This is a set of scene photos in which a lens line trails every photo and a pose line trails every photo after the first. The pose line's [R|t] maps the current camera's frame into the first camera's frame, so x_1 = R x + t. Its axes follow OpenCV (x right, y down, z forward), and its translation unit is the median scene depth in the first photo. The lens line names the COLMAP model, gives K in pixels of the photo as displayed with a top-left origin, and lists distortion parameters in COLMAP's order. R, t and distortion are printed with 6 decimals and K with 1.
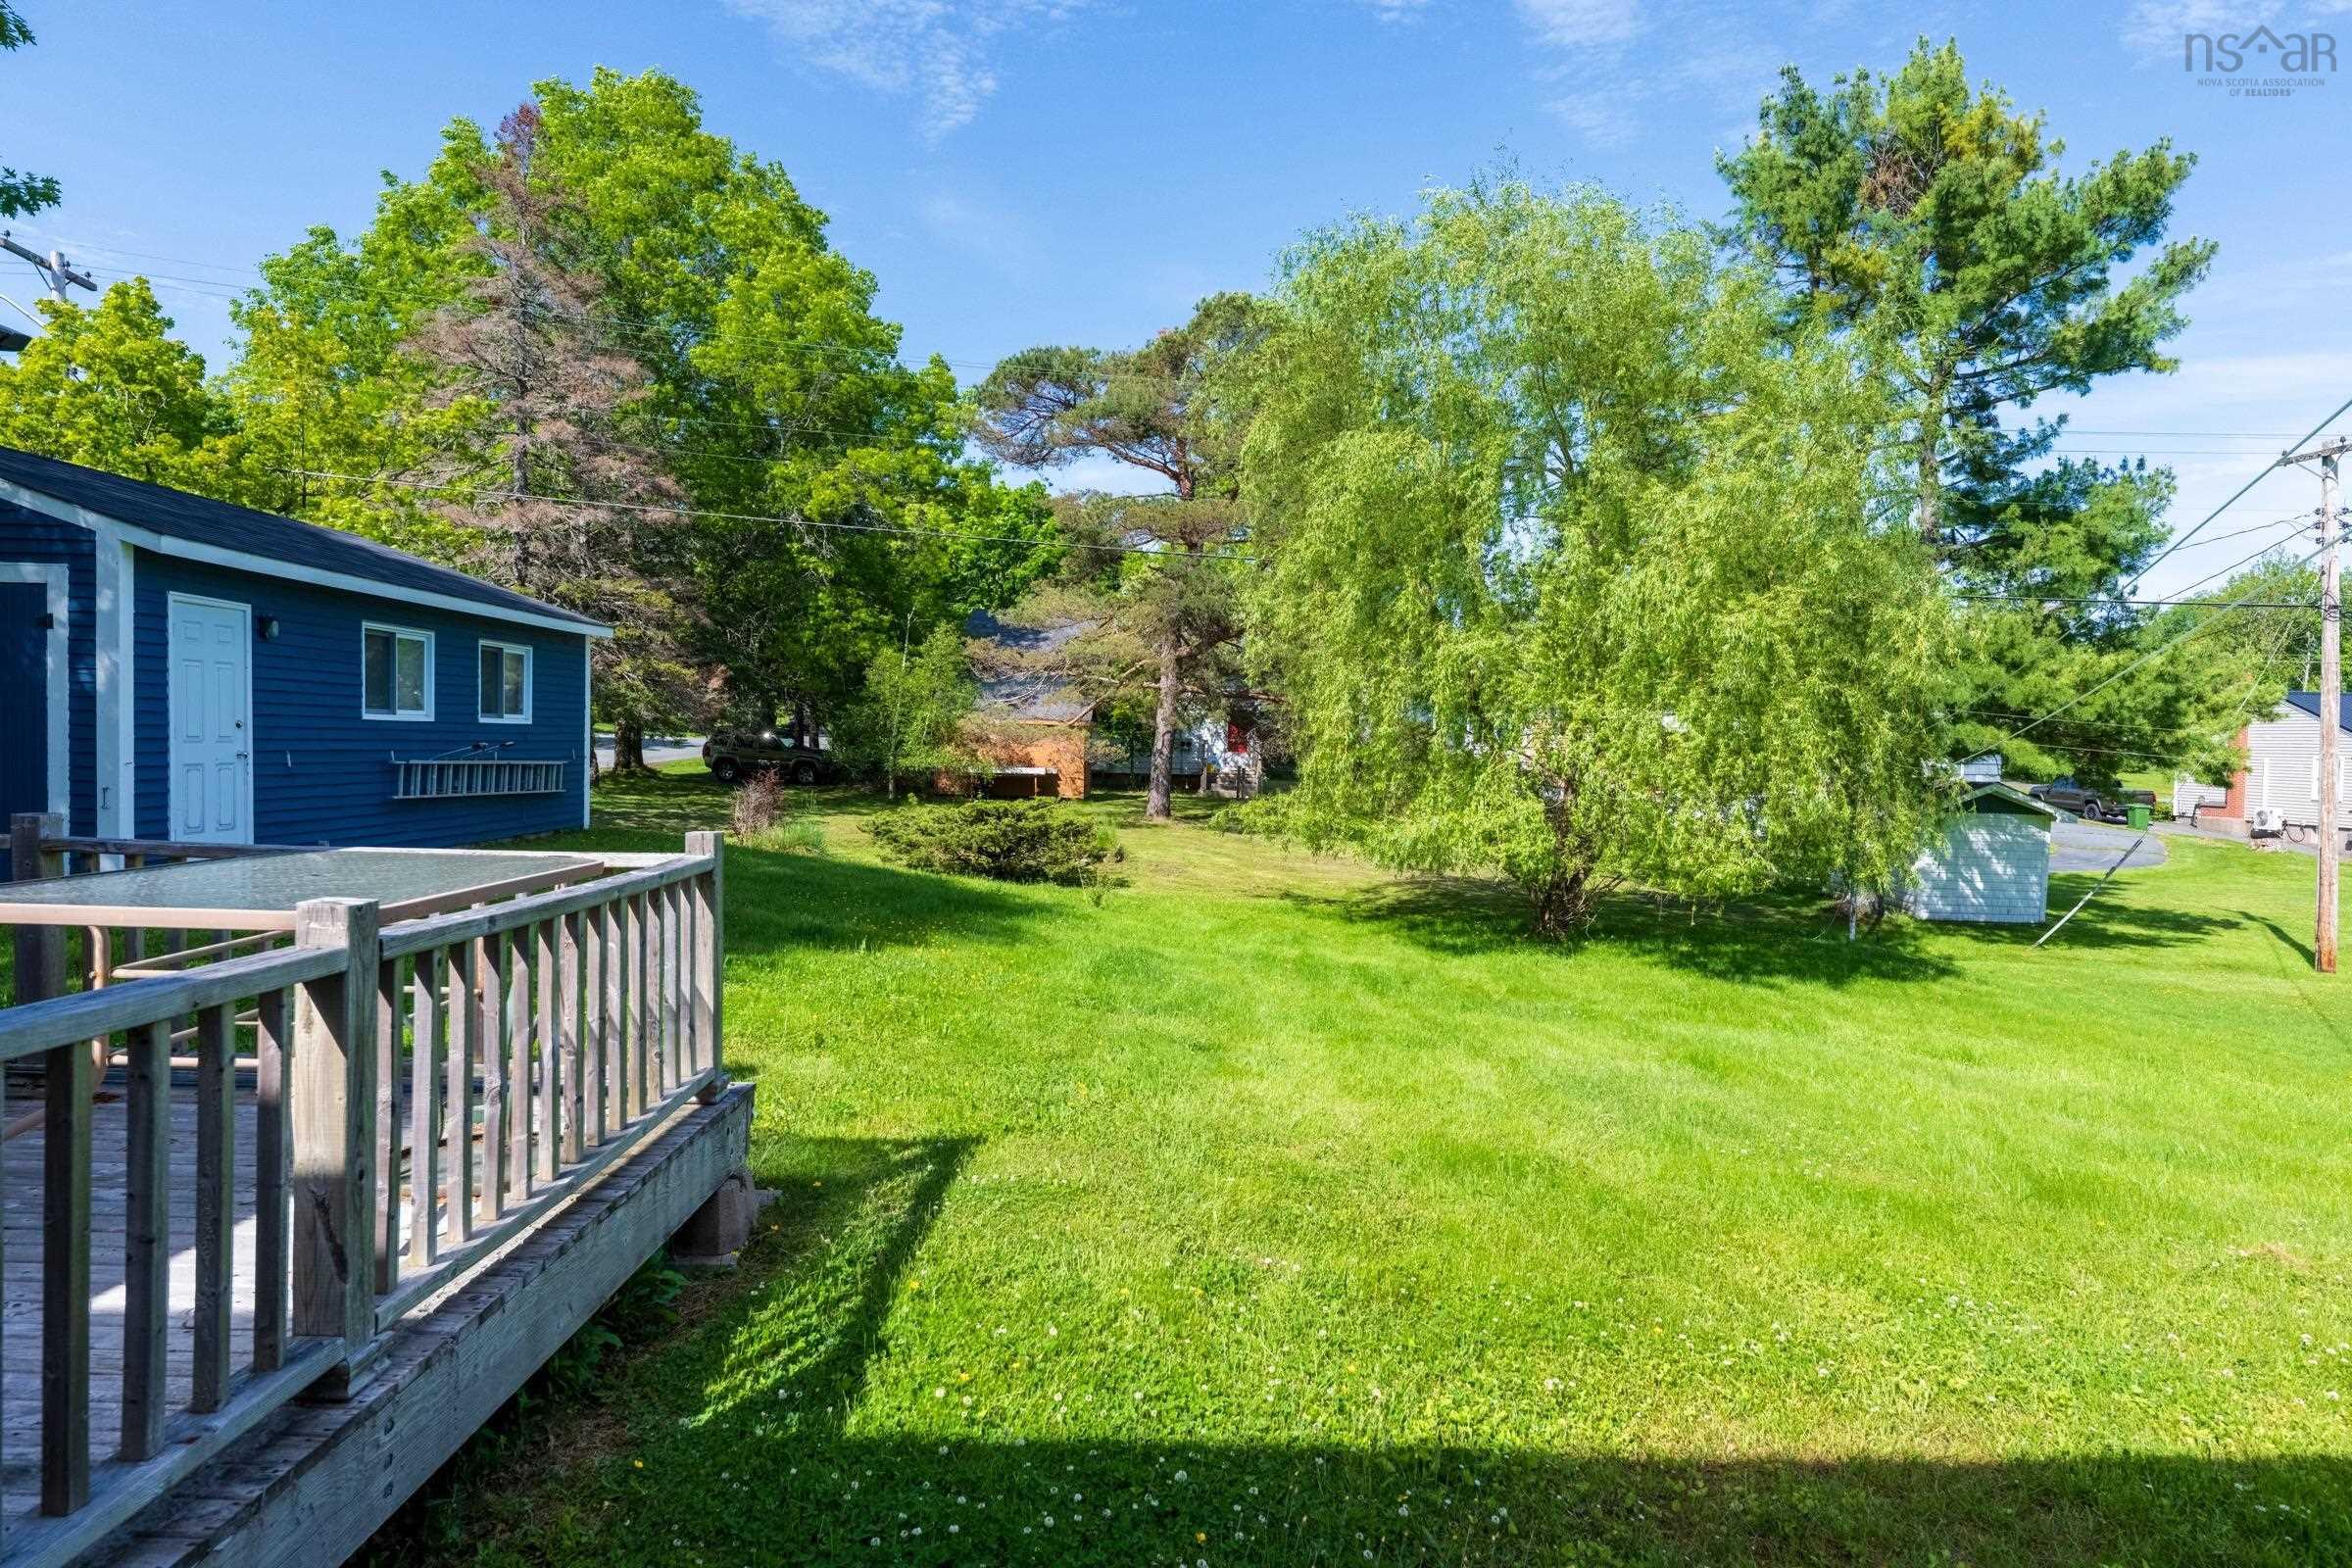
lens RADIAL K [[1339.4, 0, 1175.1], [0, 1339.4, 776.4], [0, 0, 1]] dist [-0.000231, 0.001020]
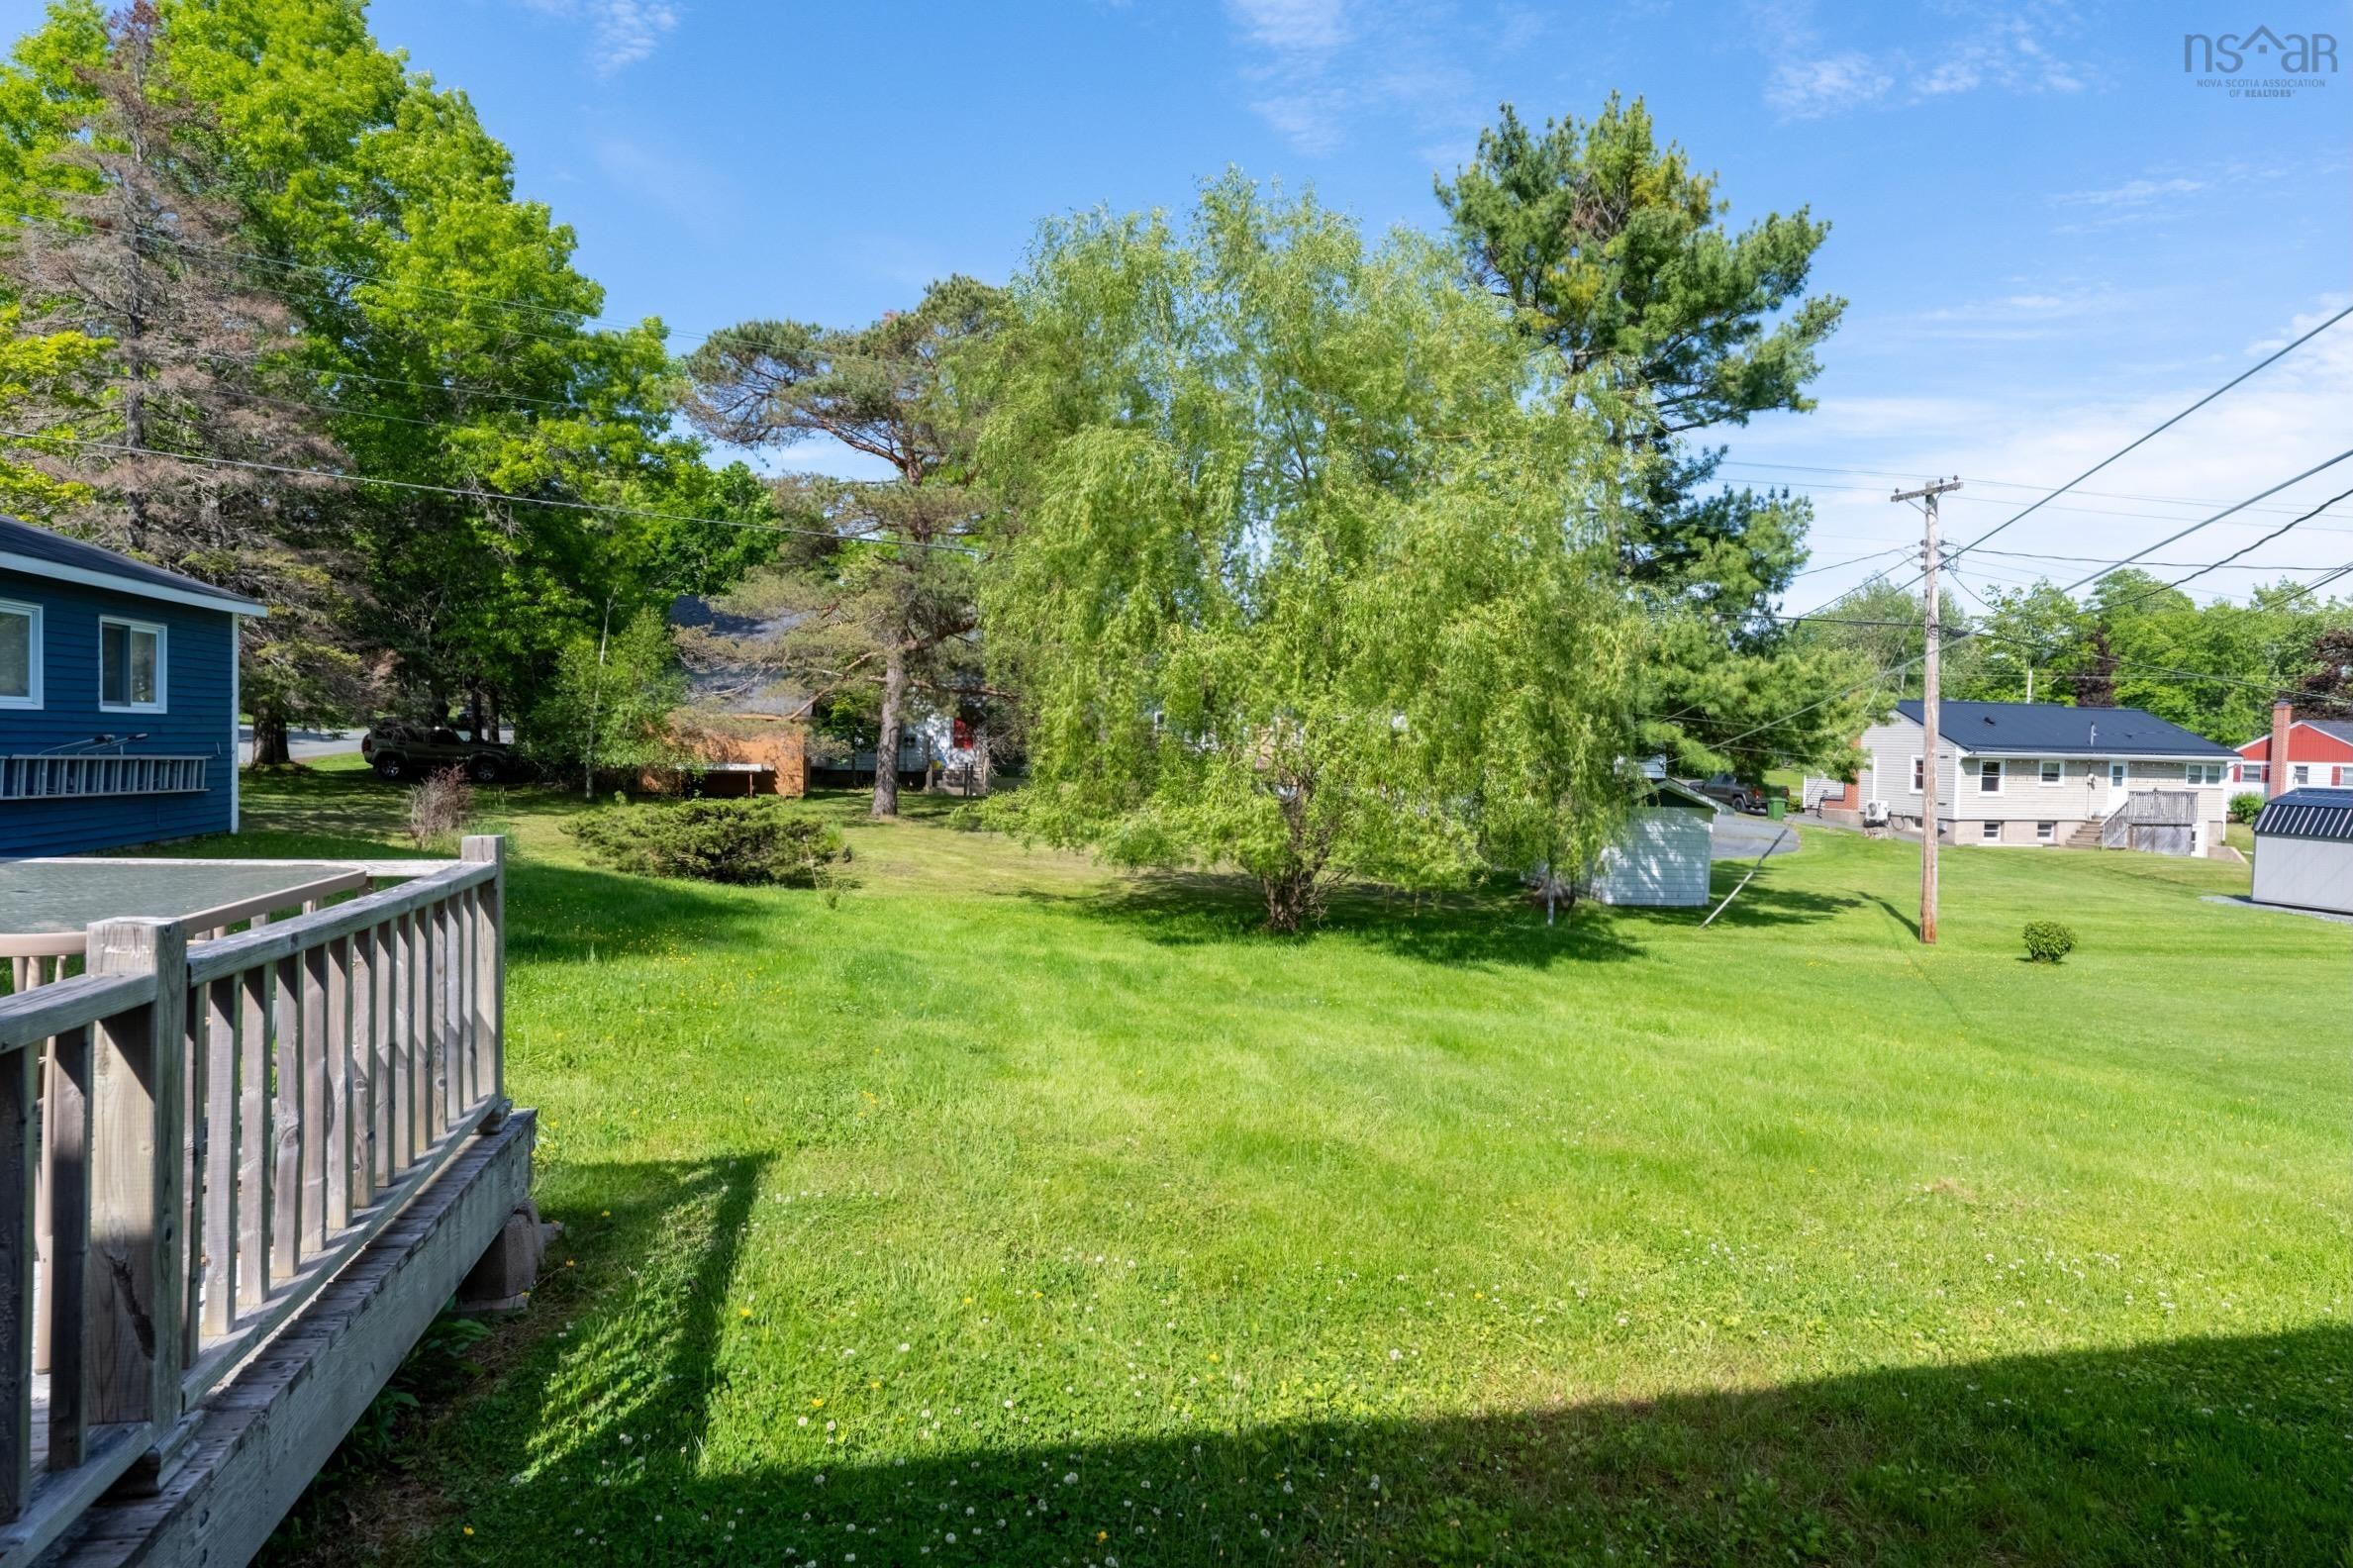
lens RADIAL K [[1351.4, 0, 1176.5], [0, 1351.4, 784.0], [0, 0, 1]] dist [-0.001286, 0.000616]
pose [[0.977968, -0.001908, 0.208745, -0.015856], [0.000217, 0.999967, 0.008127, -0.000245], [-0.208754, -0.007903, 0.977936, 0.000693]]
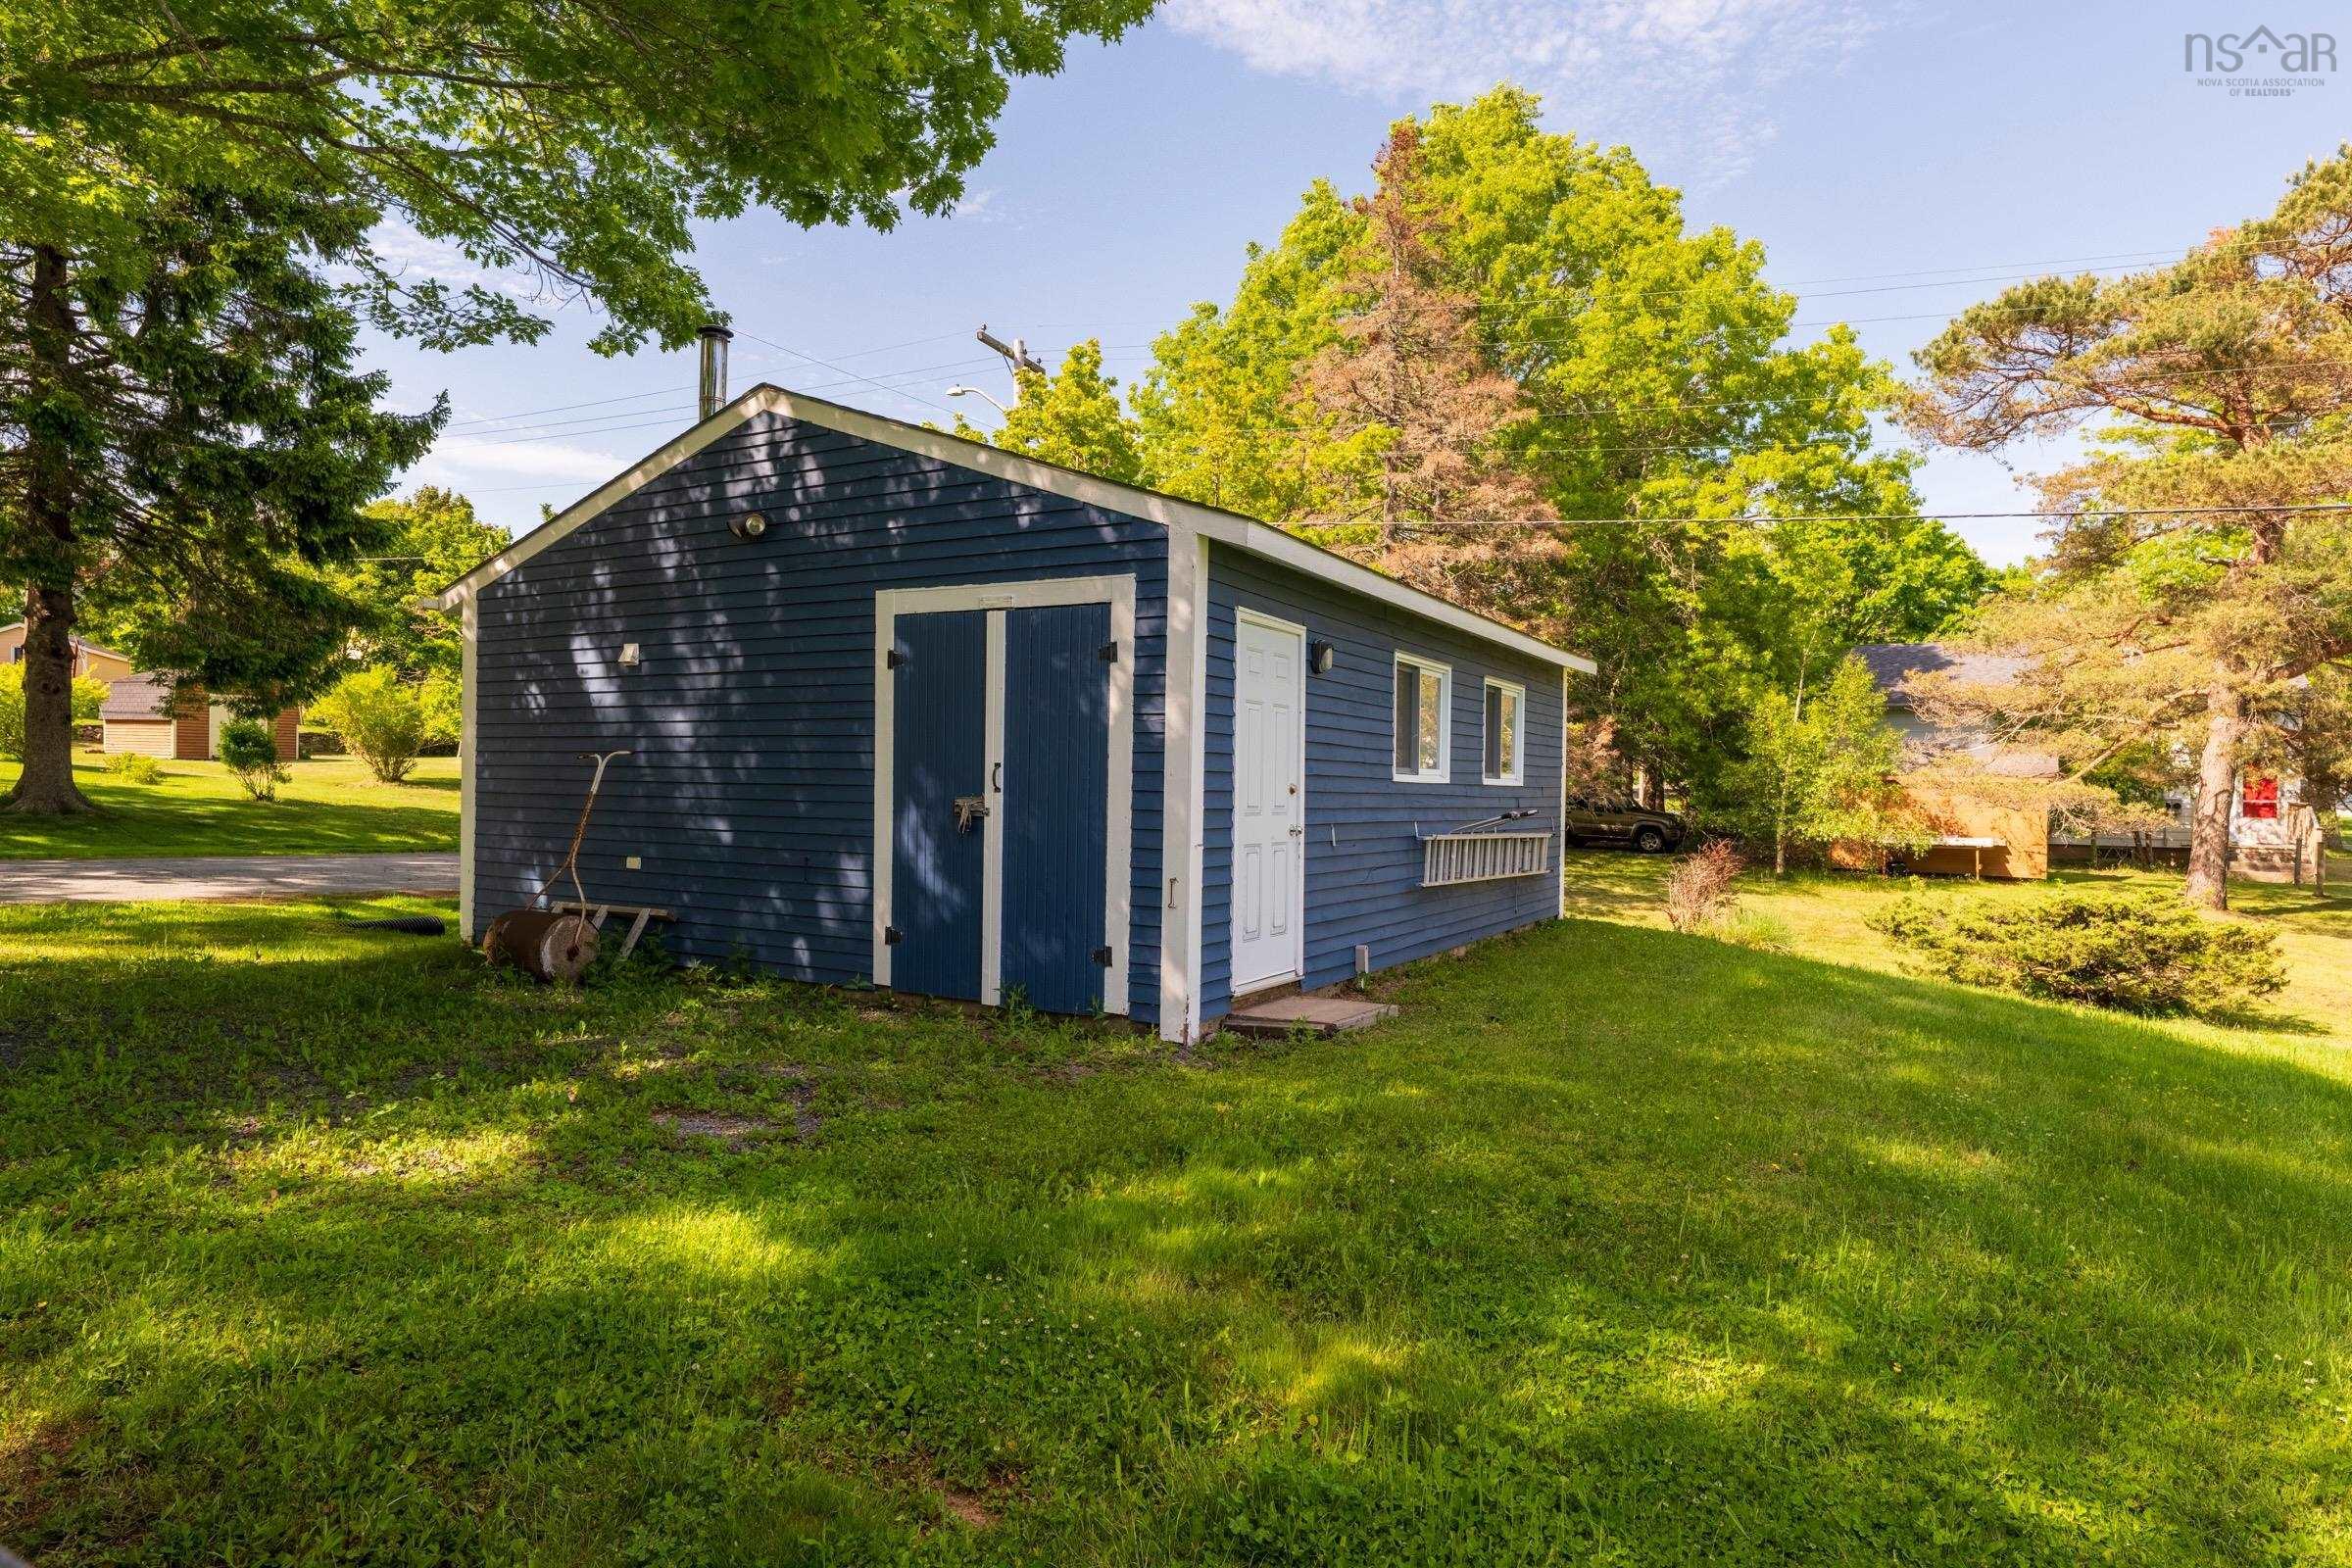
lens RADIAL K [[1333.0, 0, 1176.7], [0, 1333.0, 744.9], [0, 0, 1]] dist [-0.001099, -0.000160]
pose [[0.862471, -0.020588, -0.505688, -0.201770], [-0.013404, 0.997893, -0.063489, -0.008229], [0.505929, 0.061535, 0.860377, 0.177745]]
